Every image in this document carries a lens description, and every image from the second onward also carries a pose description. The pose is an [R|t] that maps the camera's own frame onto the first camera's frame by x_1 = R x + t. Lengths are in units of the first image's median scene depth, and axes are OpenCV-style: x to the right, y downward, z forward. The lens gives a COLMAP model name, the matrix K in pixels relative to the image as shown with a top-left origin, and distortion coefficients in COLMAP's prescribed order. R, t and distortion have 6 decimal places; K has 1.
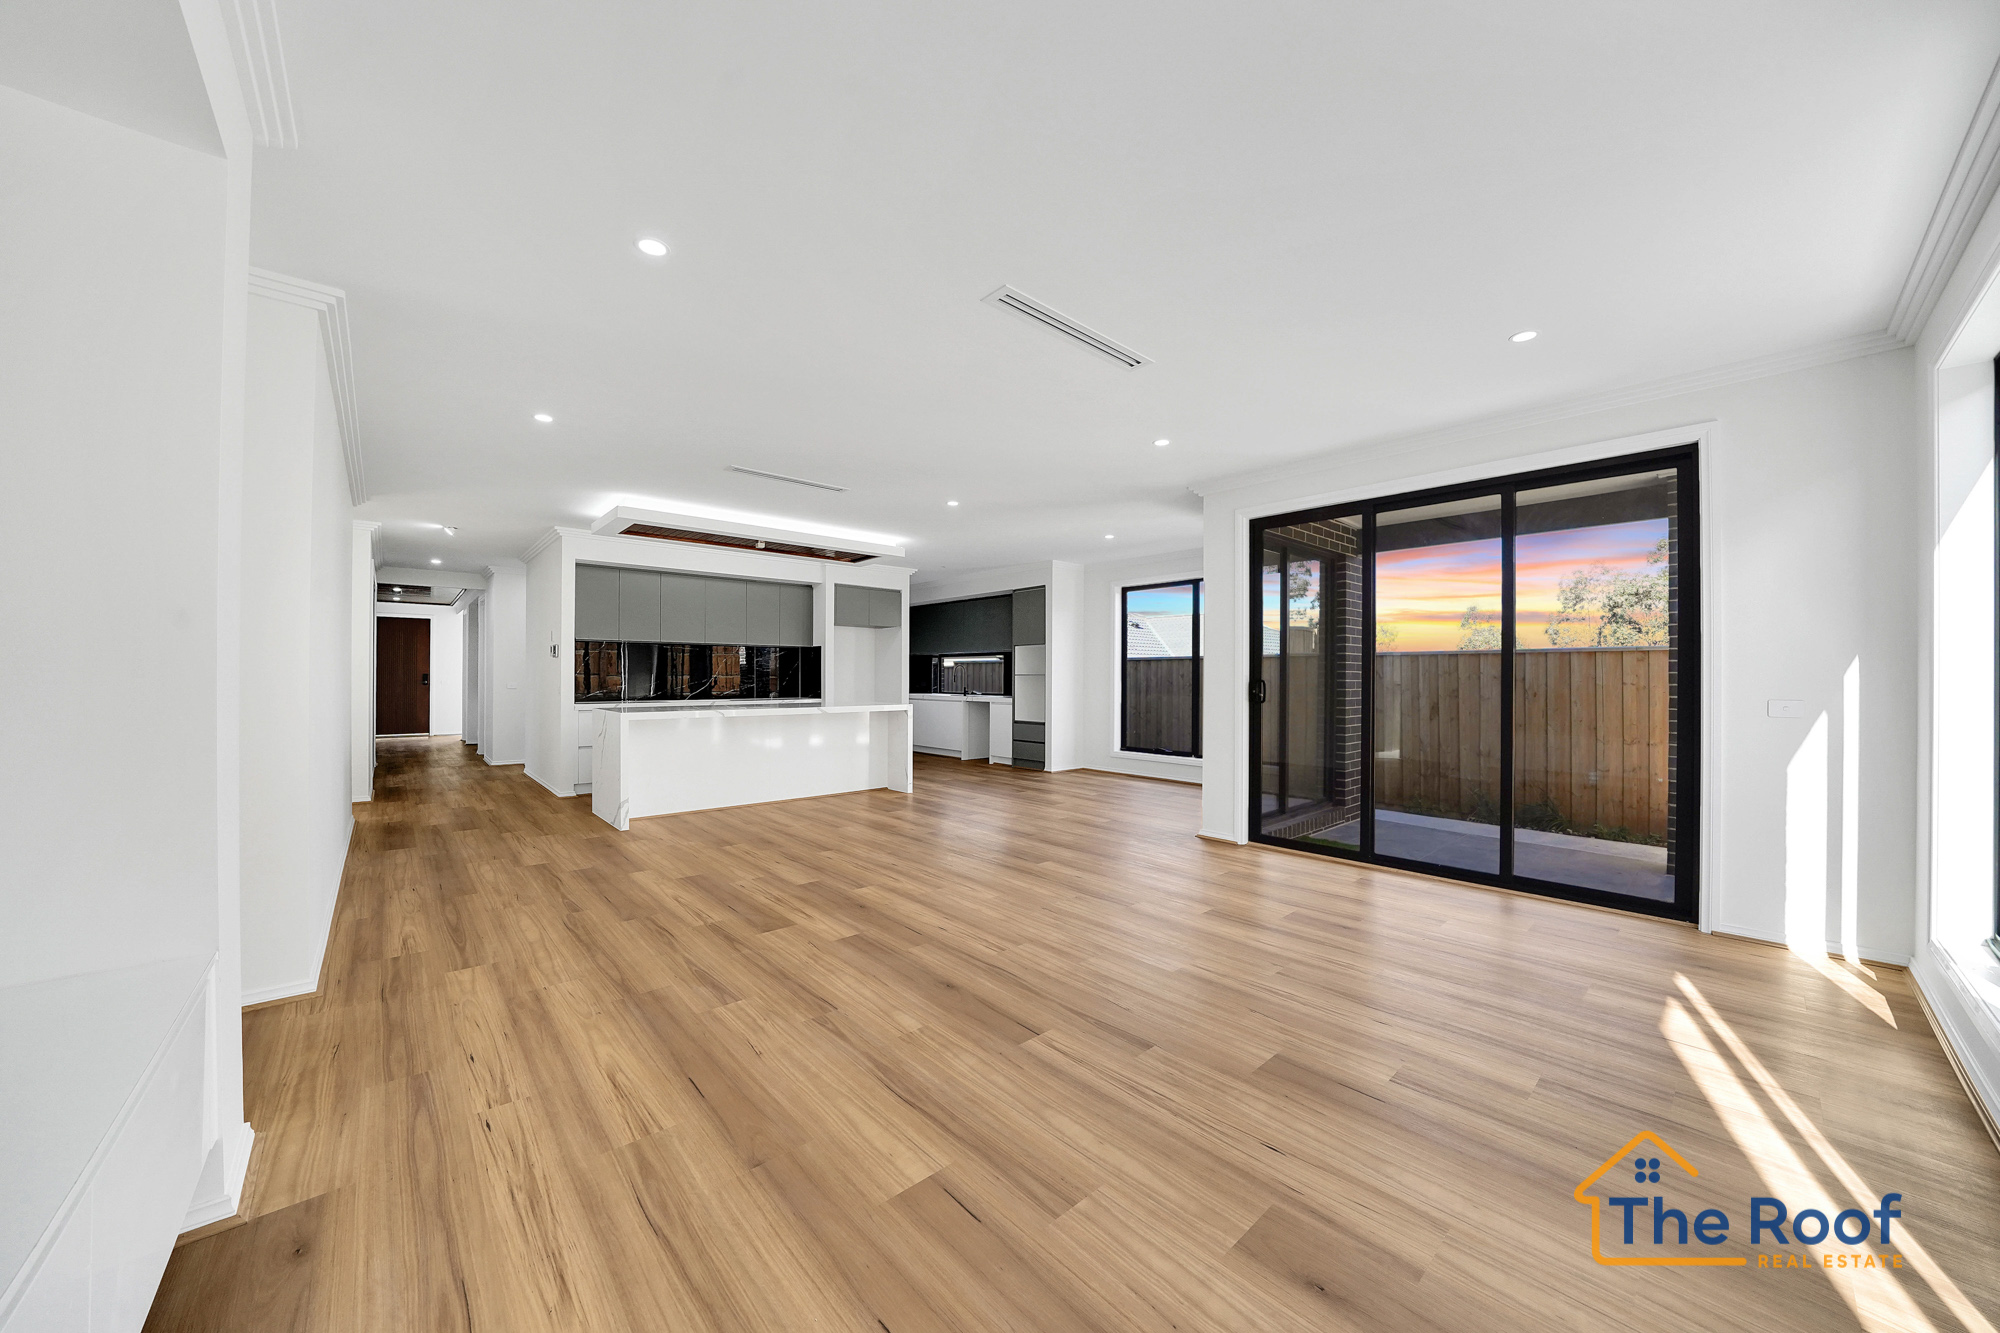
lens RADIAL K [[697.6, 0, 1008.9], [0, 697.6, 679.6], [0, 0, 1]] dist [-0.024987, 0.000373]
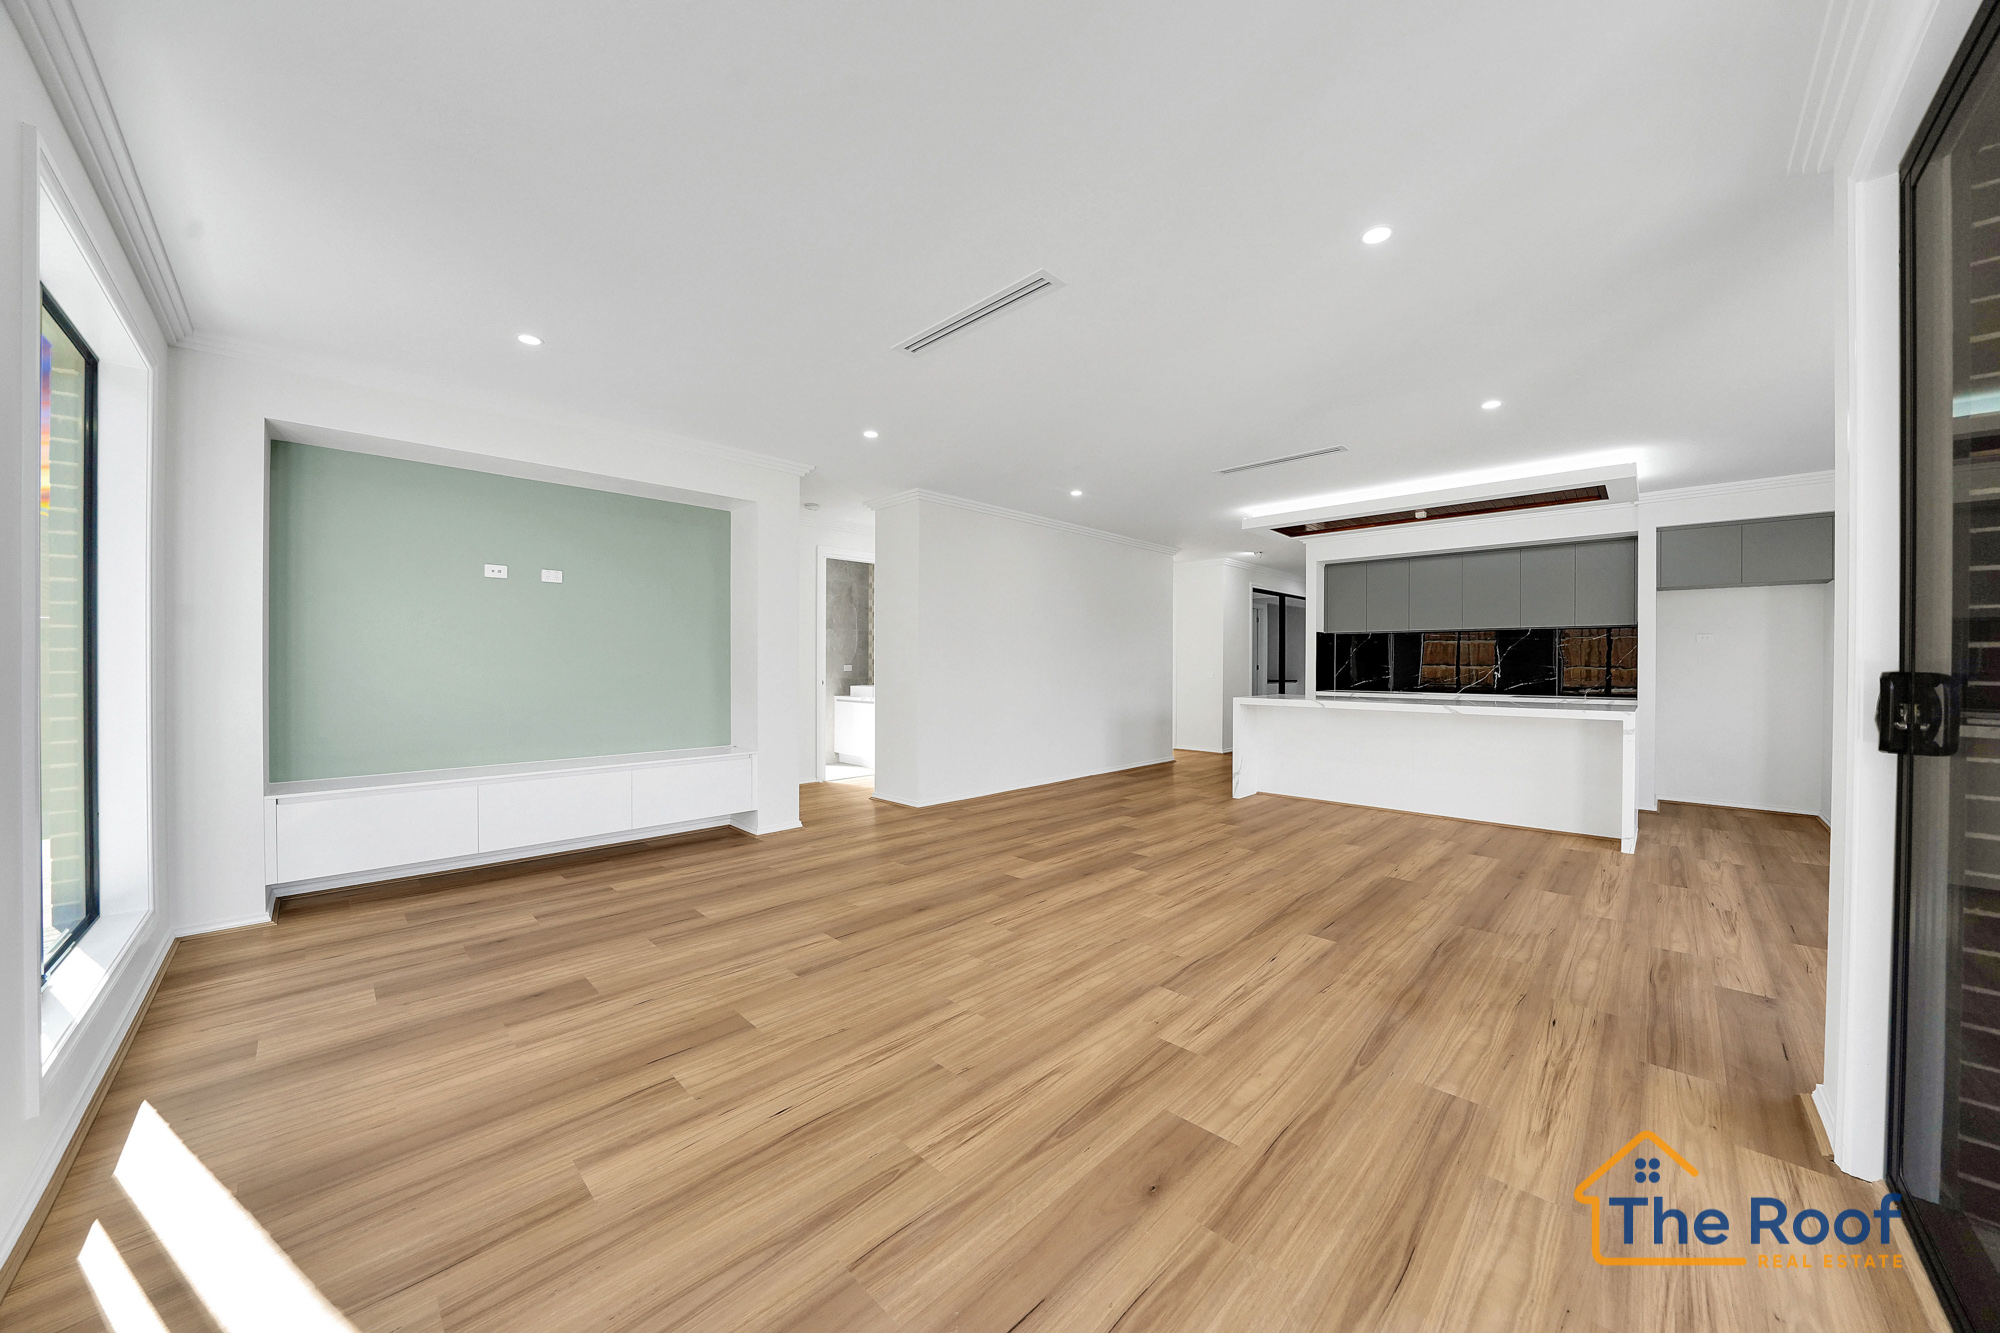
lens RADIAL K [[697.6, 0, 991.8], [0, 697.6, 669.8], [0, 0, 1]] dist [-0.024987, 0.000373]
pose [[0.043118, 0.003966, -0.999062, 0.507868], [-0.007809, 0.999963, 0.003633, 0.000017], [0.999039, 0.007645, 0.043148, 0.461362]]
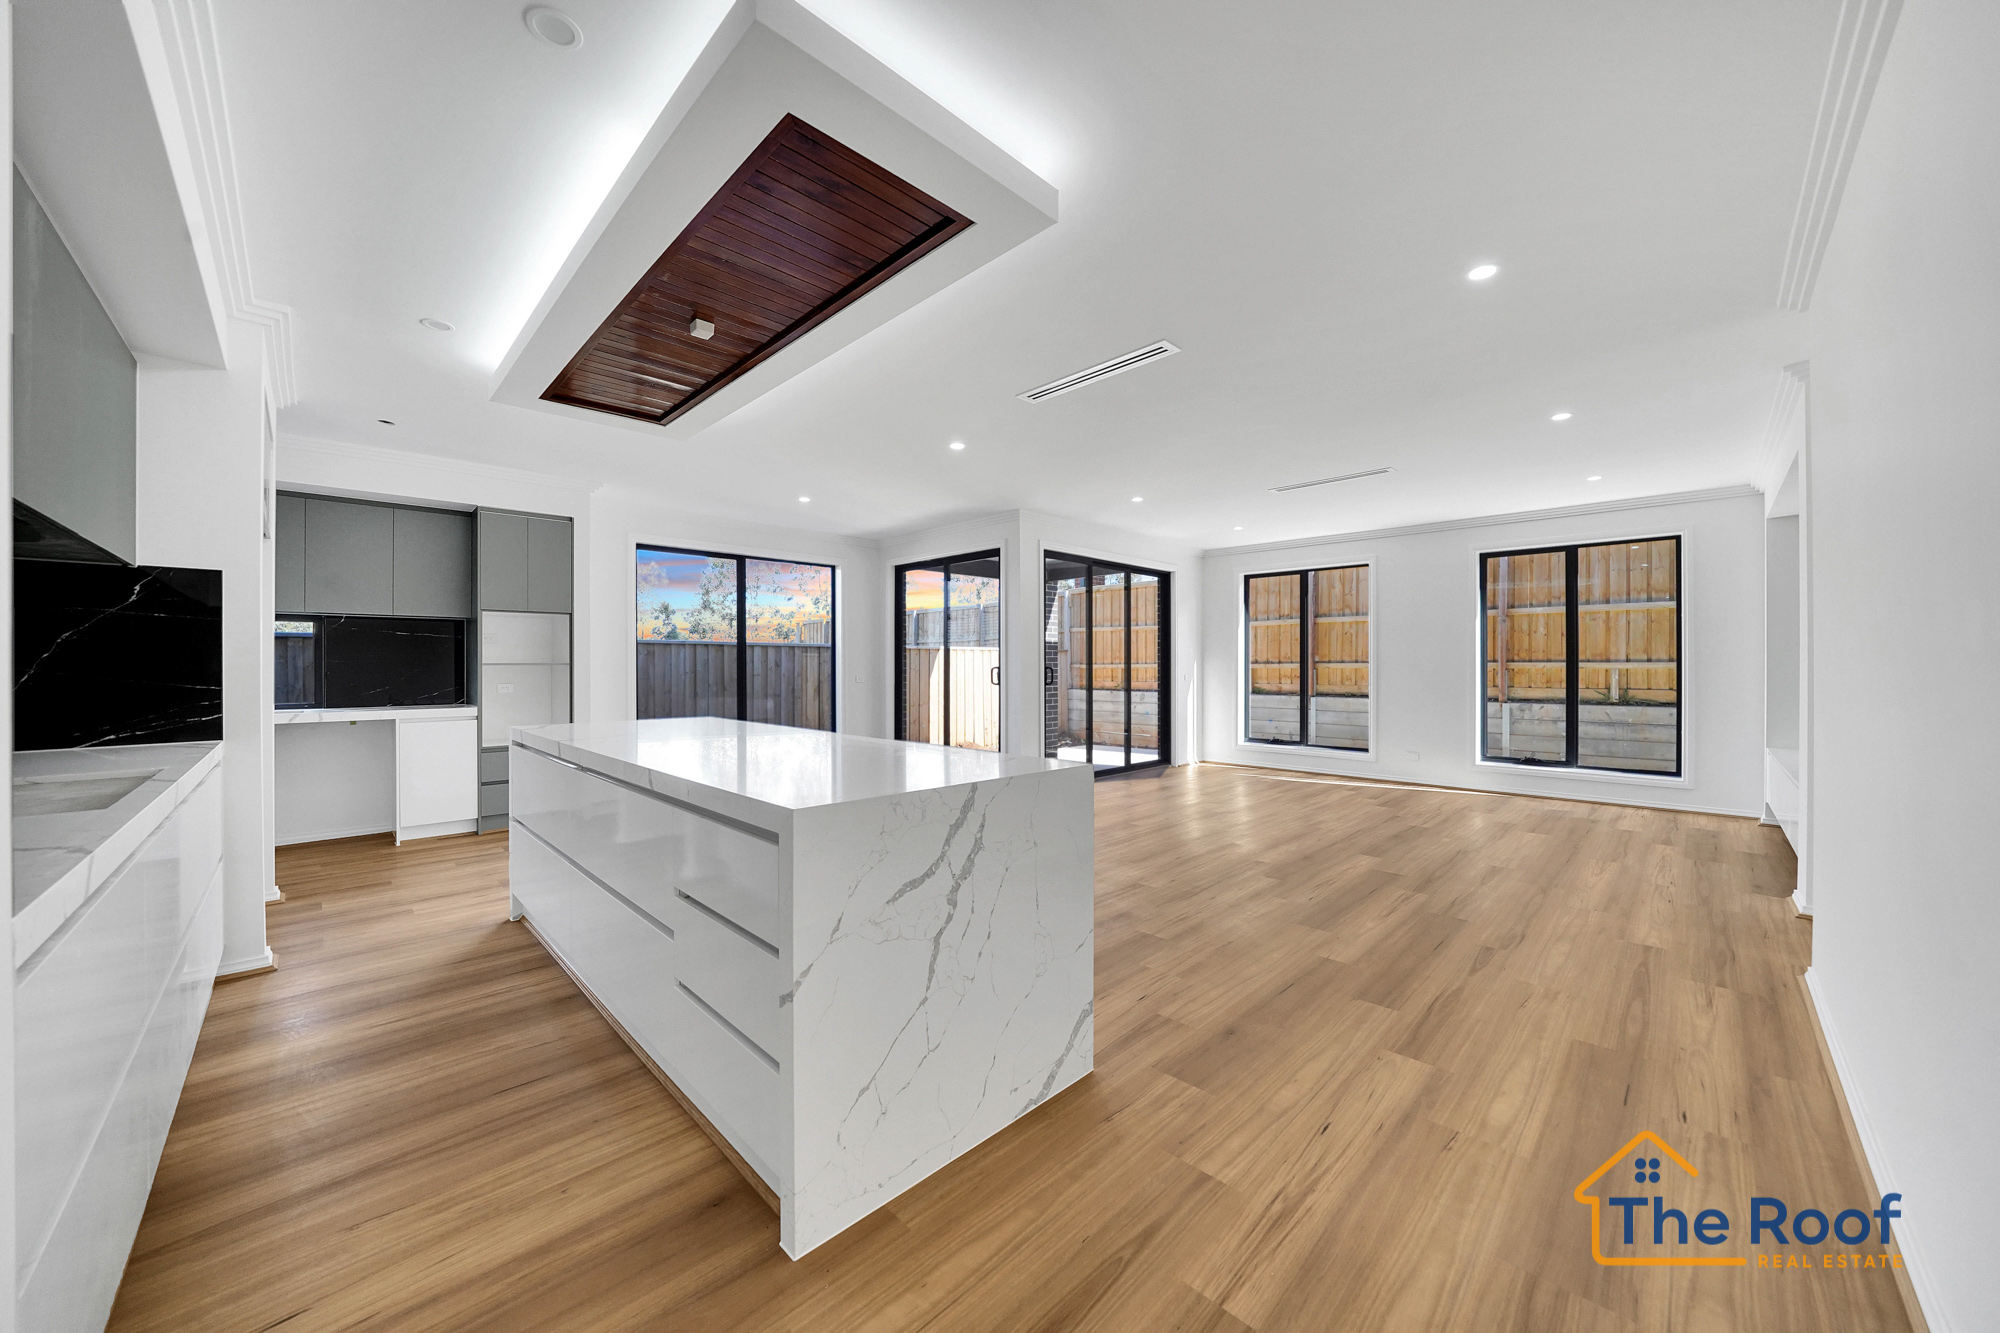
lens RADIAL K [[697.6, 0, 997.2], [0, 697.6, 660.8], [0, 0, 1]] dist [-0.024987, 0.000373]
pose [[-0.031543, 0.004425, 0.999493, -0.808748], [0.005179, 0.999977, -0.004263, -0.007537], [-0.999489, 0.005042, -0.031566, 0.909504]]
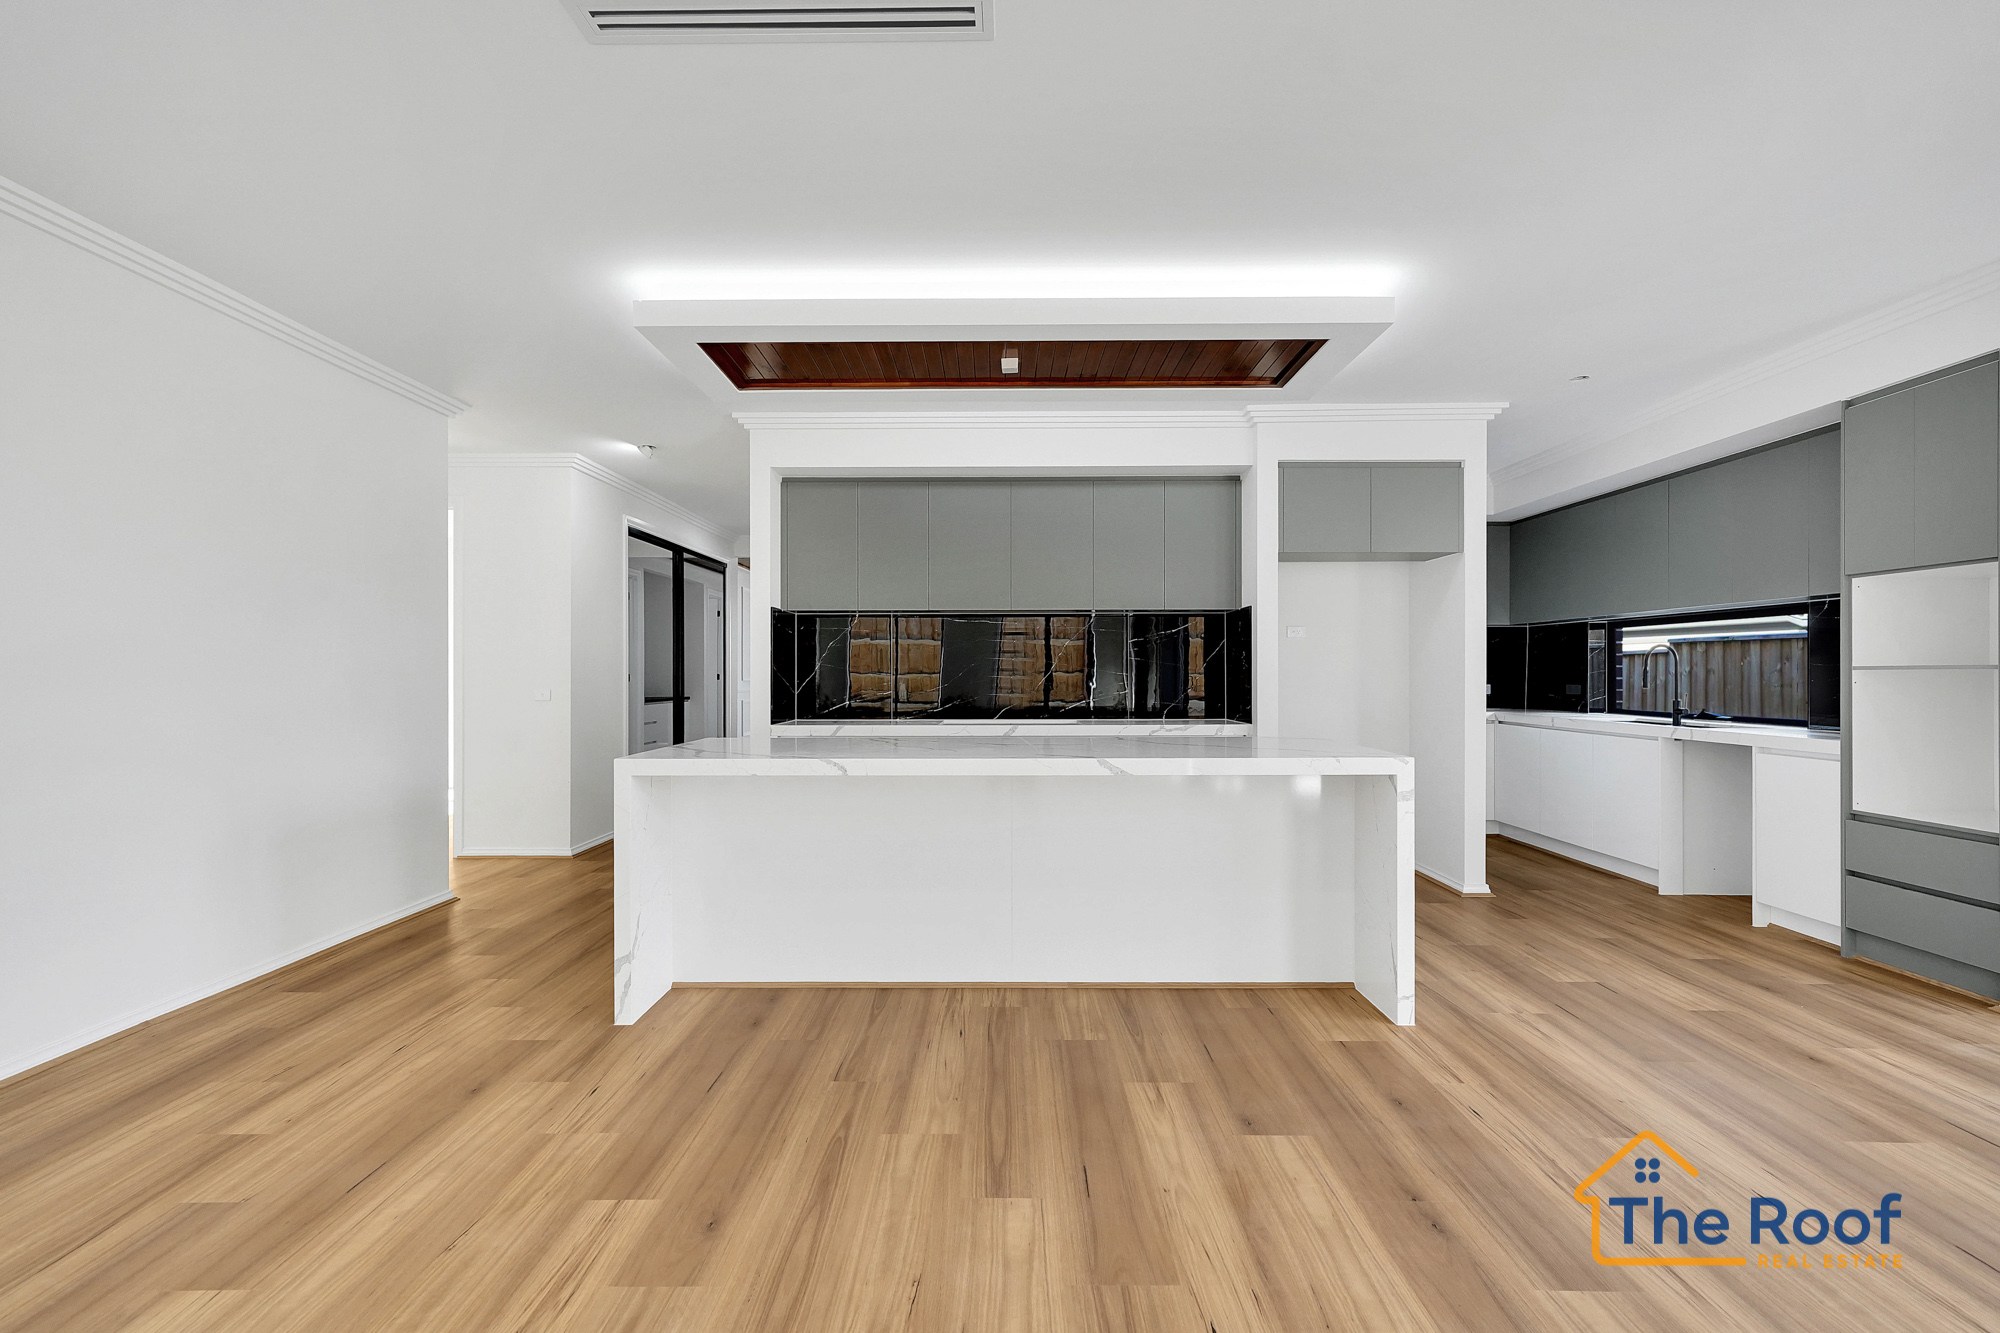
lens RADIAL K [[904.1, 0, 999.8], [0, 904.1, 673.9], [0, 0, 1]] dist [0.004849, -0.000528]
pose [[0.730599, -0.003970, -0.682795, 0.011258], [-0.000012, 0.999983, -0.005828, -0.002295], [0.682807, 0.004266, 0.730587, 0.636203]]
